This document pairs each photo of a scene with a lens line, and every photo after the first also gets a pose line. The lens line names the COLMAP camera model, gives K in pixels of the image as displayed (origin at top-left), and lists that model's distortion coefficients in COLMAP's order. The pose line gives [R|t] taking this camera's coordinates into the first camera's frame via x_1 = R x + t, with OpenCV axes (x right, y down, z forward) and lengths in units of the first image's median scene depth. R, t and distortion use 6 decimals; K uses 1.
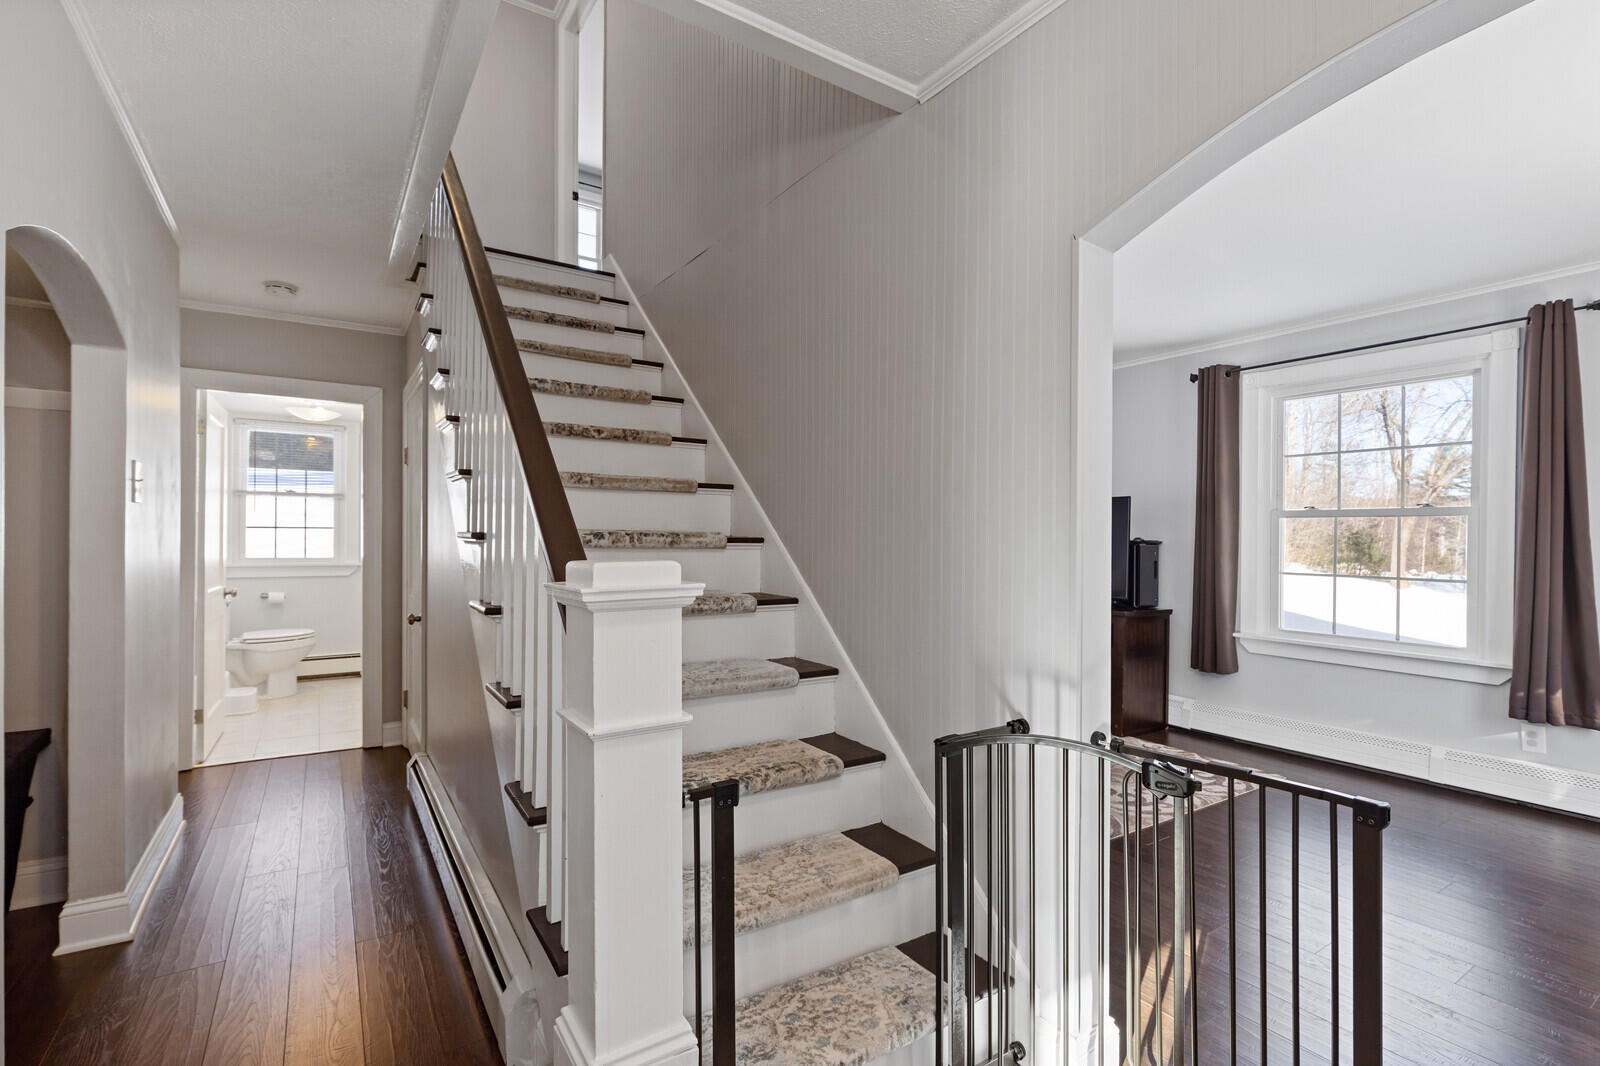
lens RADIAL K [[725.2, 0, 800.0], [0, 725.2, 533.0], [0, 0, 1]] dist [-0.001462, -0.000128]
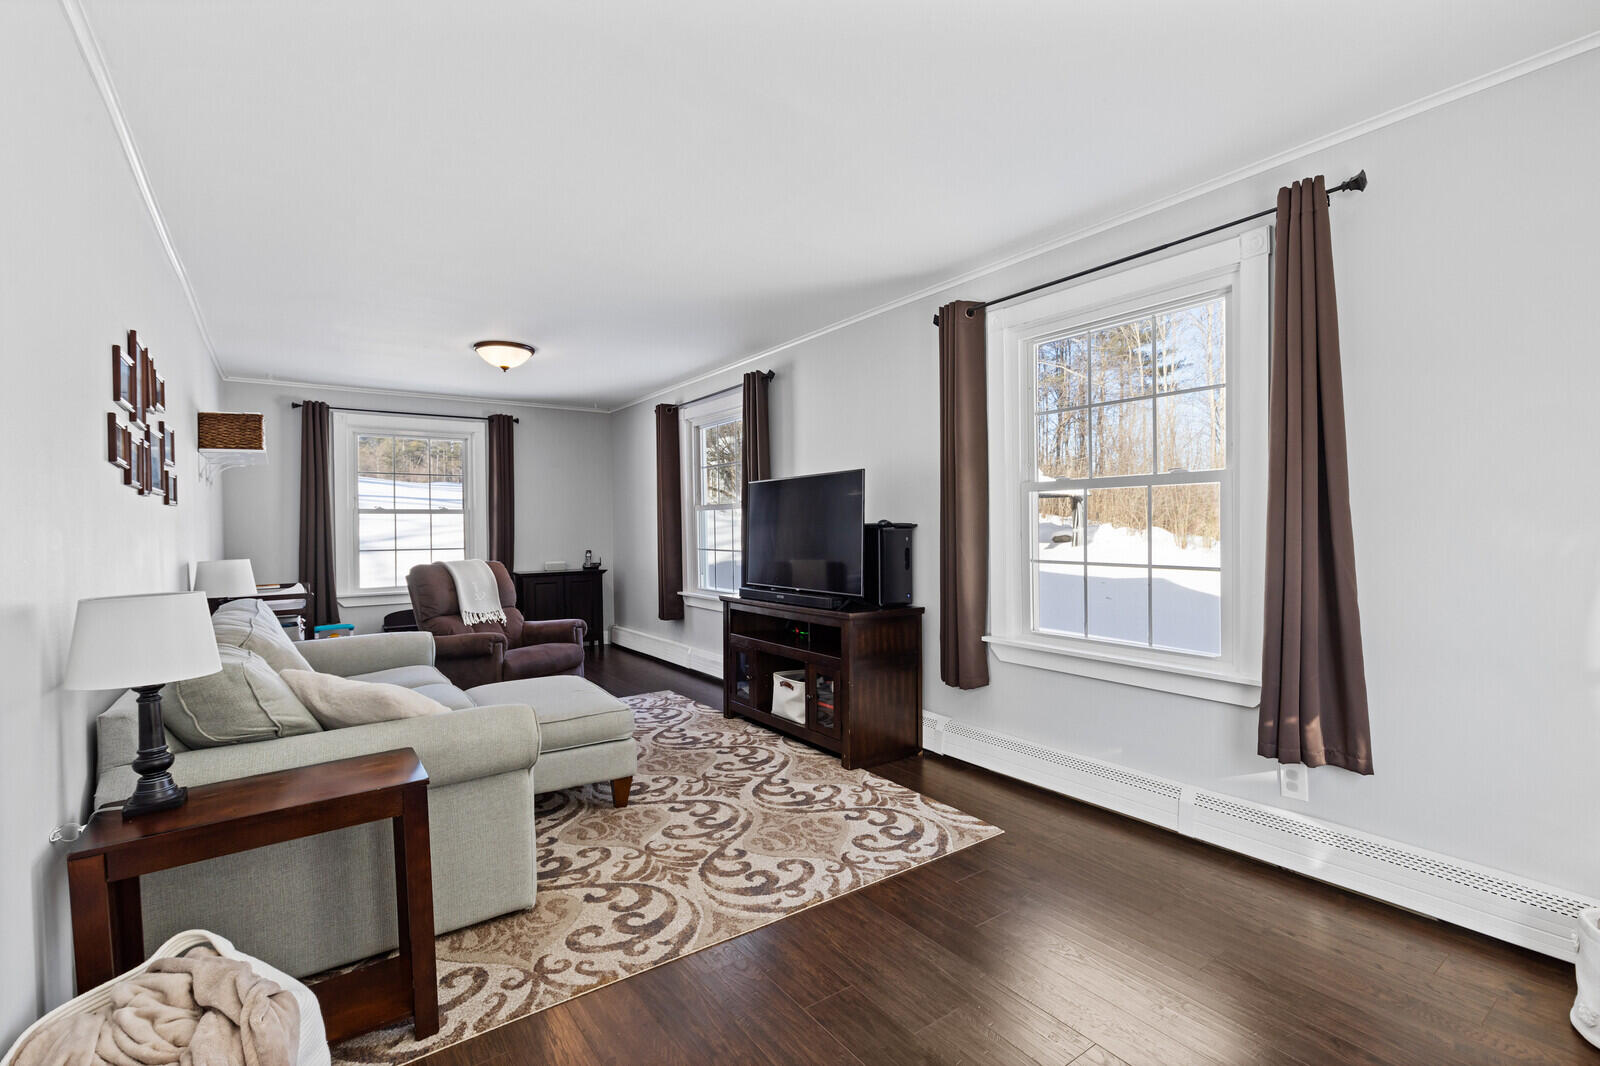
lens RADIAL K [[710.5, 0, 803.4], [0, 710.5, 529.0], [0, 0, 1]] dist [-0.000501, -0.000052]
pose [[0.998807, -0.017970, 0.045399, 0.412061], [0.017543, 0.999798, 0.009797, 0.008690], [-0.045566, -0.008989, 0.998921, 0.253912]]
